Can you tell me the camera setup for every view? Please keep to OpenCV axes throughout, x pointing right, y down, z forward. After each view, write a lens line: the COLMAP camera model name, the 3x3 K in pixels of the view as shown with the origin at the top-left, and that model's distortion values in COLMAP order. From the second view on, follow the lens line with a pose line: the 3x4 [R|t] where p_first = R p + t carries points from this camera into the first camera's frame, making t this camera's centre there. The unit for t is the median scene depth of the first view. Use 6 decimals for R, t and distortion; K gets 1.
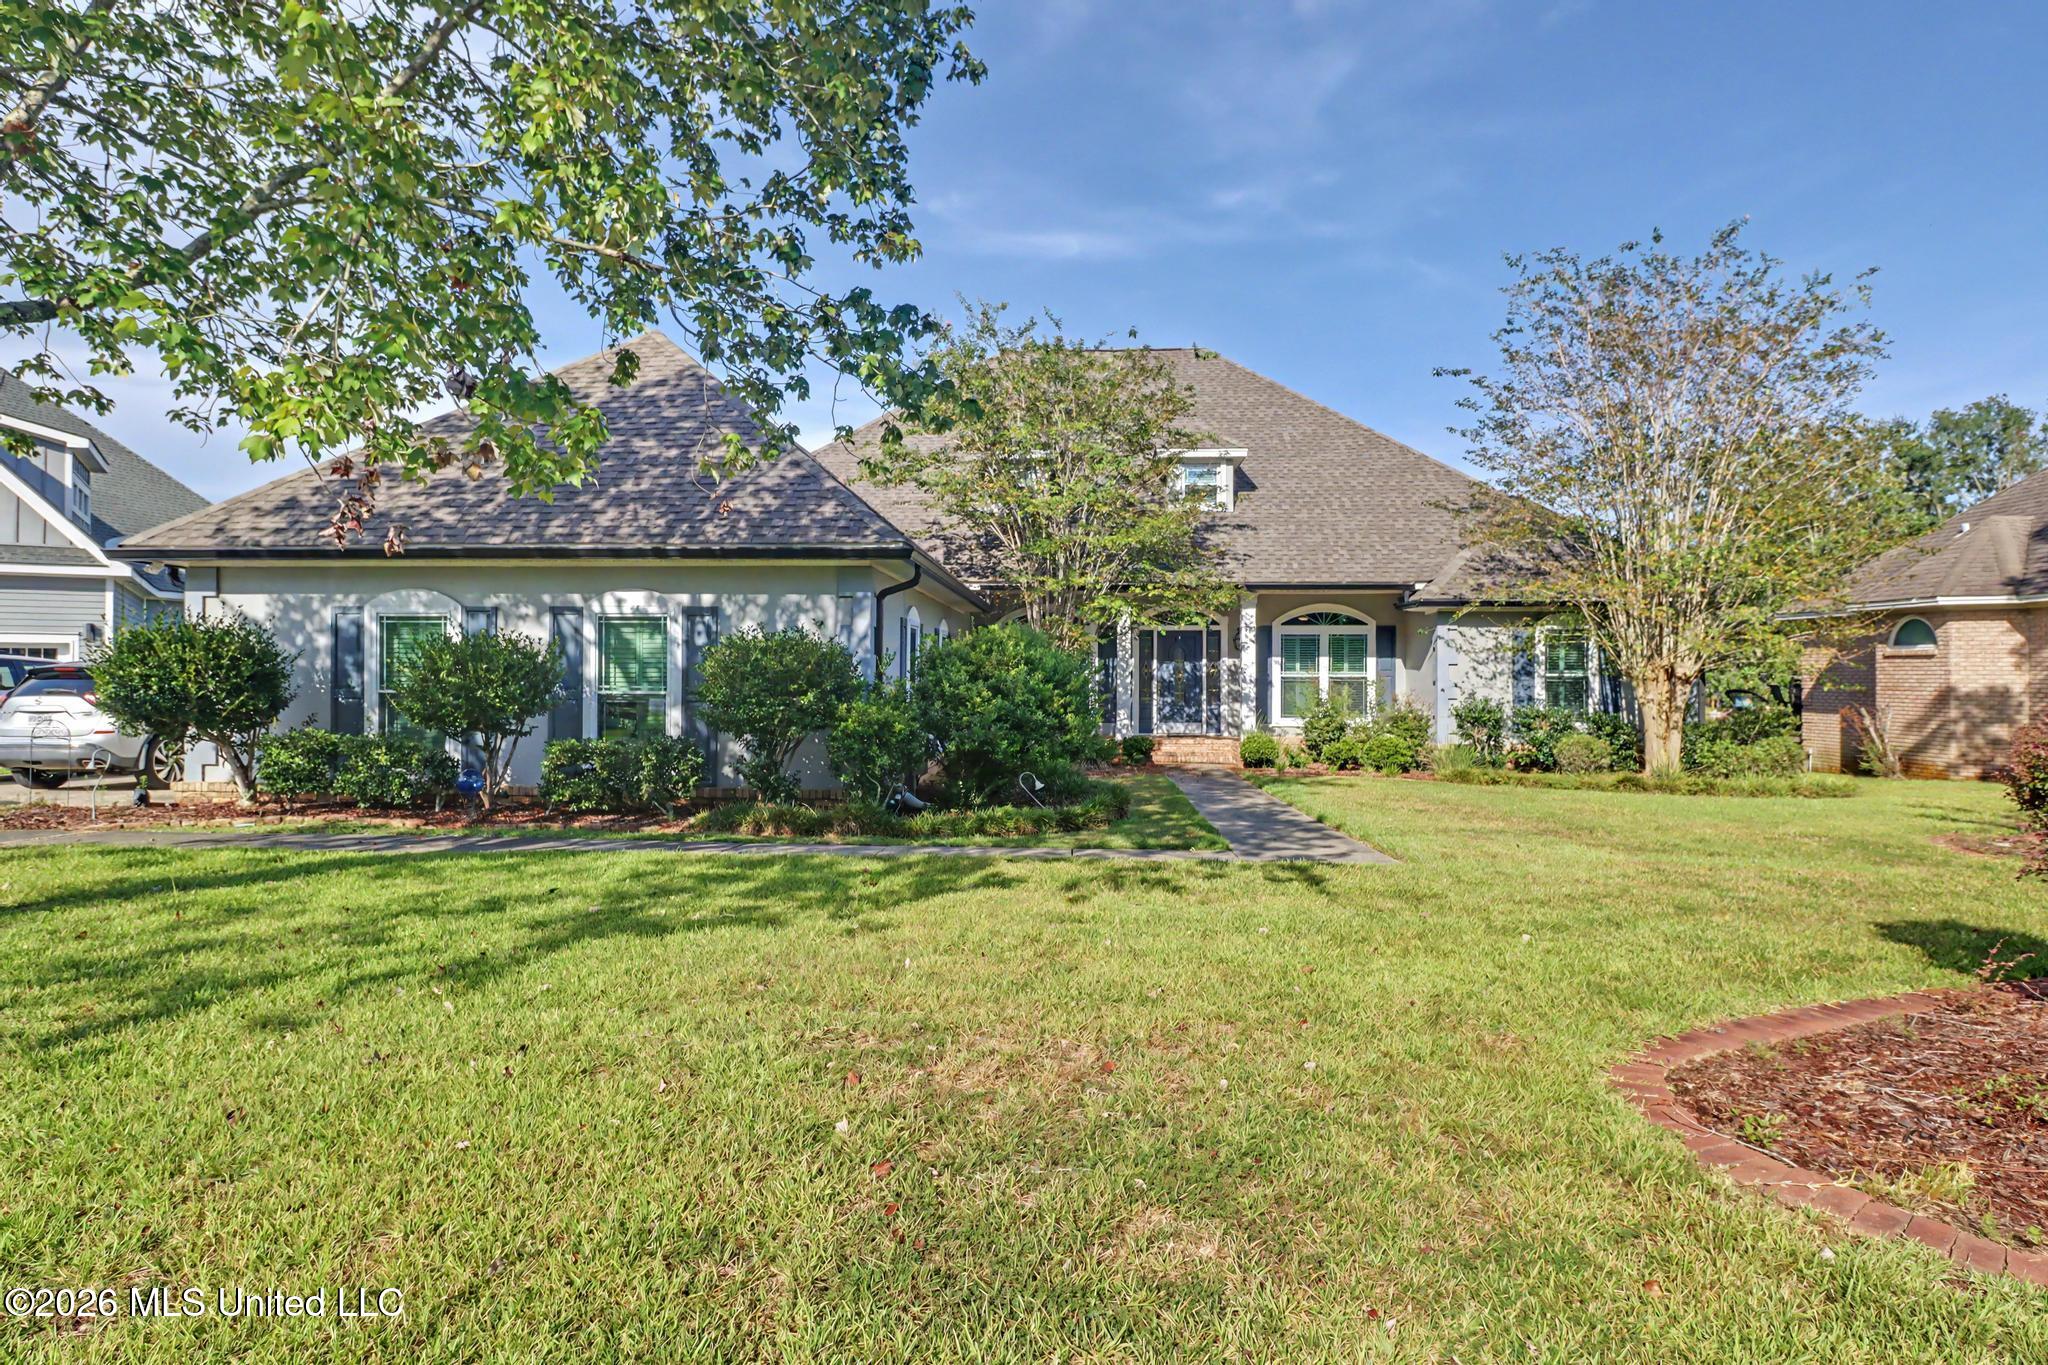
lens RADIAL K [[1193.4, 0, 1012.7], [0, 1193.4, 622.4], [0, 0, 1]] dist [0.000827, -0.000015]
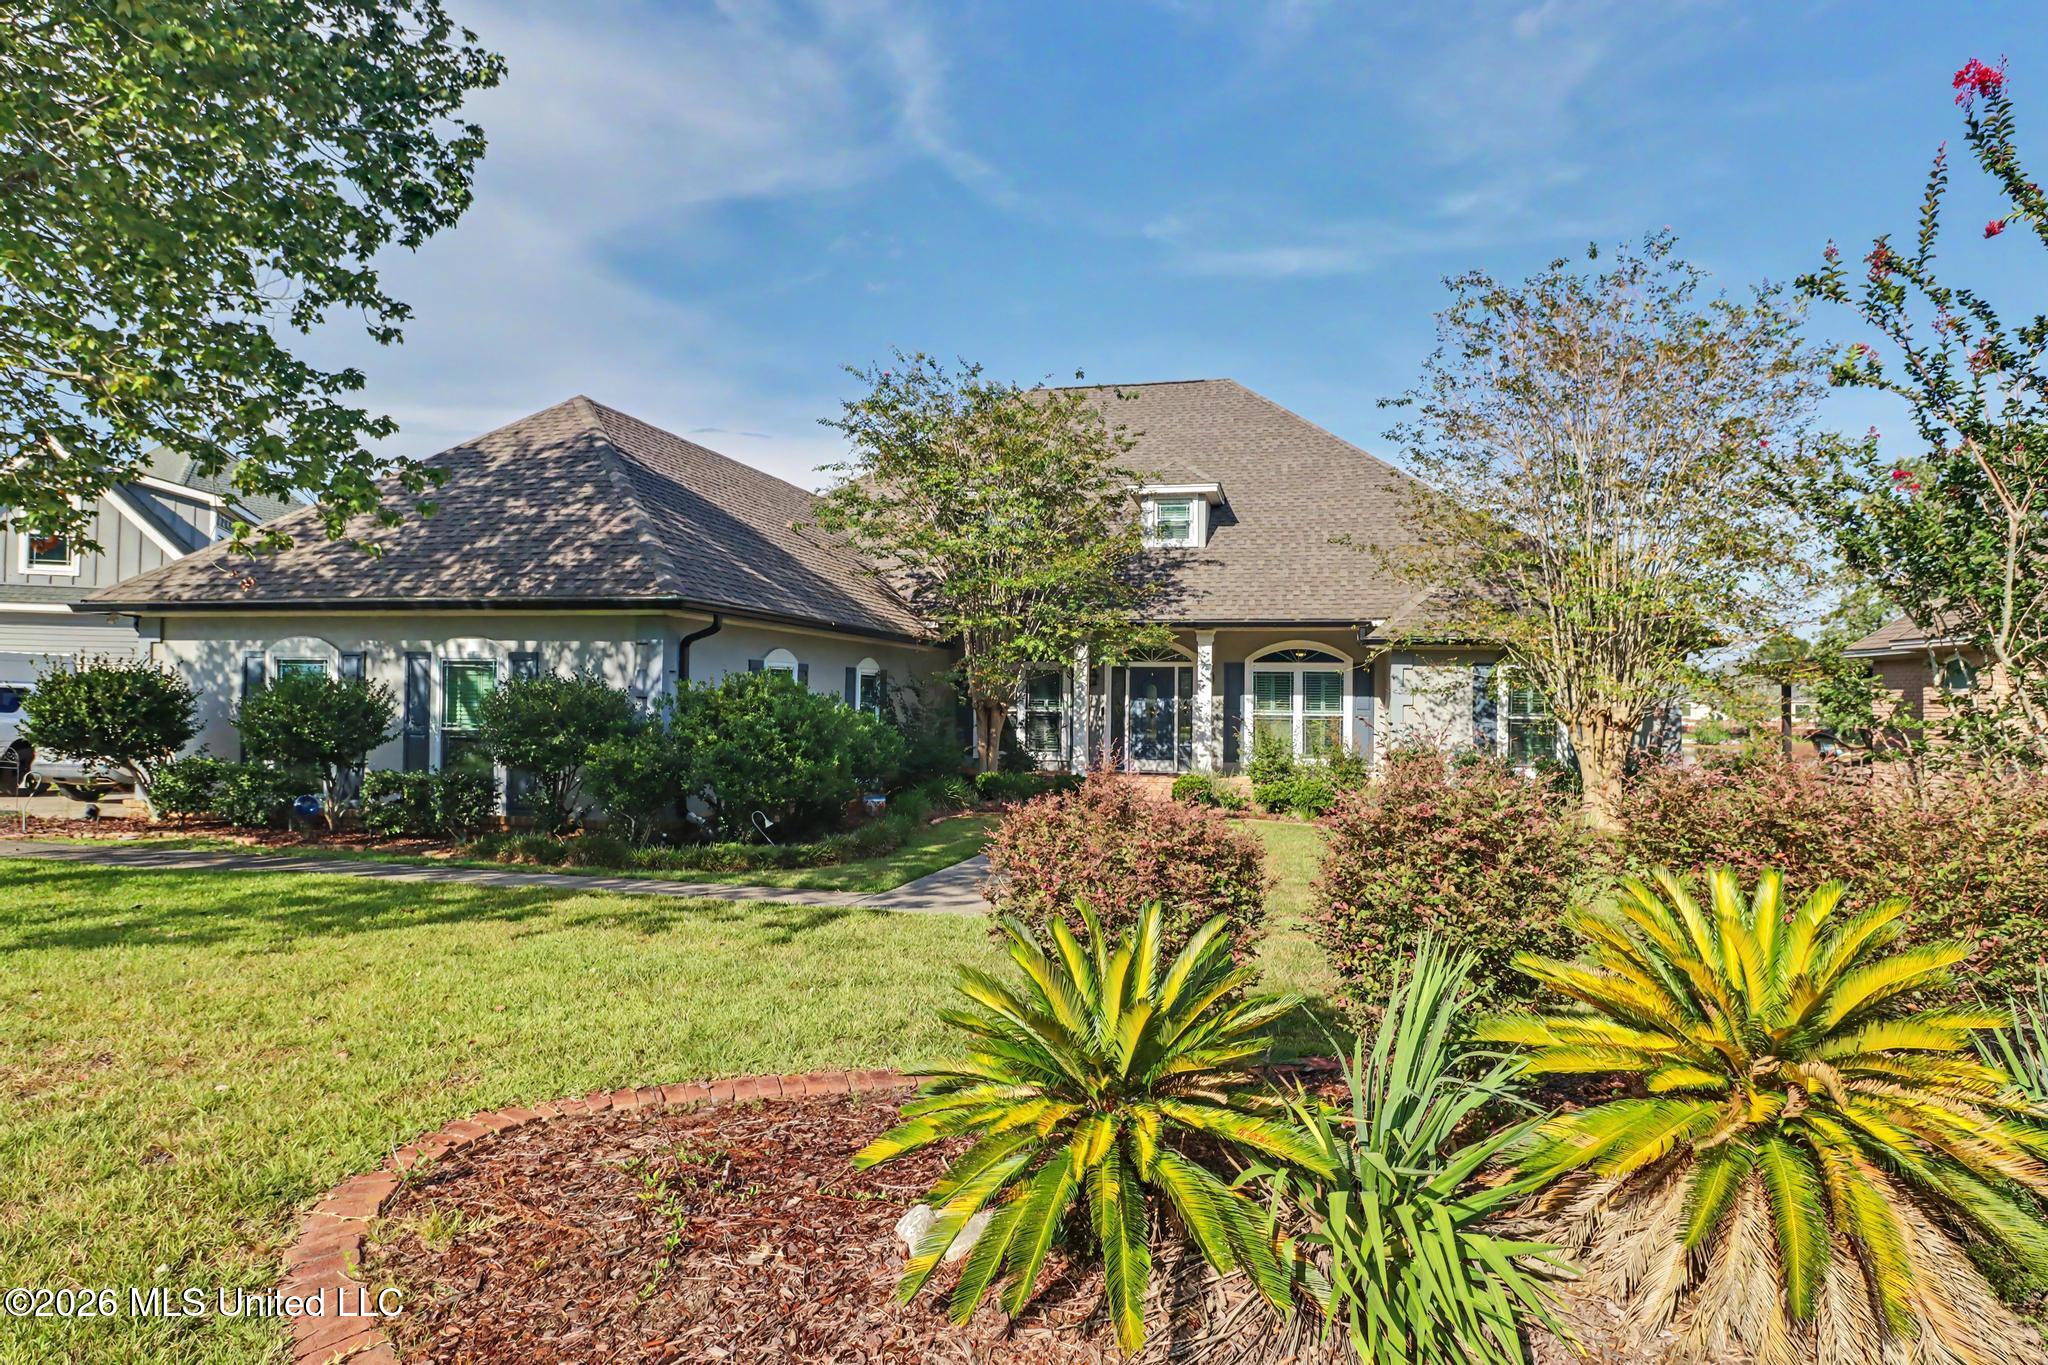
lens RADIAL K [[1193.4, 0, 1012.7], [0, 1193.4, 622.4], [0, 0, 1]] dist [0.000827, -0.000015]
pose [[0.982059, -0.002387, -0.188556, 0.270684], [-0.001377, 0.999802, -0.019832, -0.013300], [0.188566, 0.019736, 0.981862, -0.001004]]
